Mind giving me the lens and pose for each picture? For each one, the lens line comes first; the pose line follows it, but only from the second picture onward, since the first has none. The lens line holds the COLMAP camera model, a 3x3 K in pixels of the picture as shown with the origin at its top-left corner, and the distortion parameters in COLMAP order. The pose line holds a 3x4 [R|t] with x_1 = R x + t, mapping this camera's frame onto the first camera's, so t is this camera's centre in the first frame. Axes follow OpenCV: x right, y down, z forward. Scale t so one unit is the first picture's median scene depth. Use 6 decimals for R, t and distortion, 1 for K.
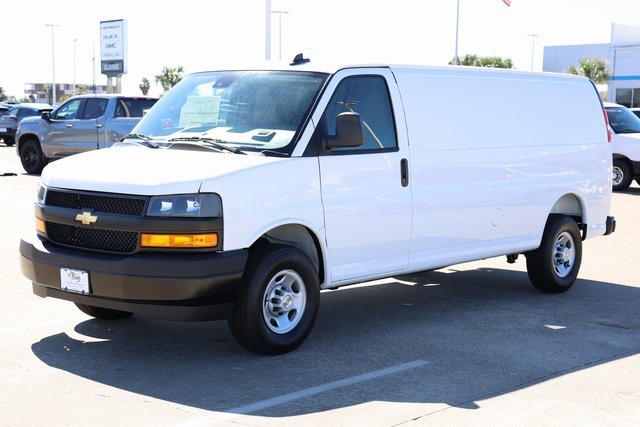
lens RADIAL K [[1085.5, 0, 320.0], [0, 1085.5, 213.5], [0, 0, 1]] dist [0.300909, 0.031220]
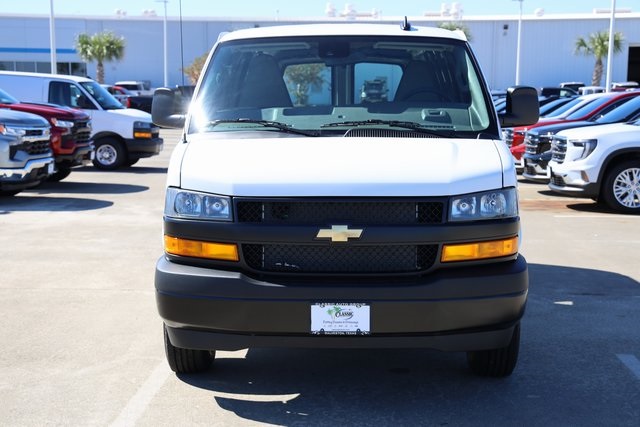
lens RADIAL K [[1146.7, 0, 320.0], [0, 1146.7, 213.5], [0, 0, 1]] dist [0.296970, 0.067763]
pose [[0.755262, -0.082647, 0.650192, -0.729015], [0.071256, 0.996492, 0.043895, -0.044490], [-0.651538, 0.013178, 0.758501, 0.417845]]
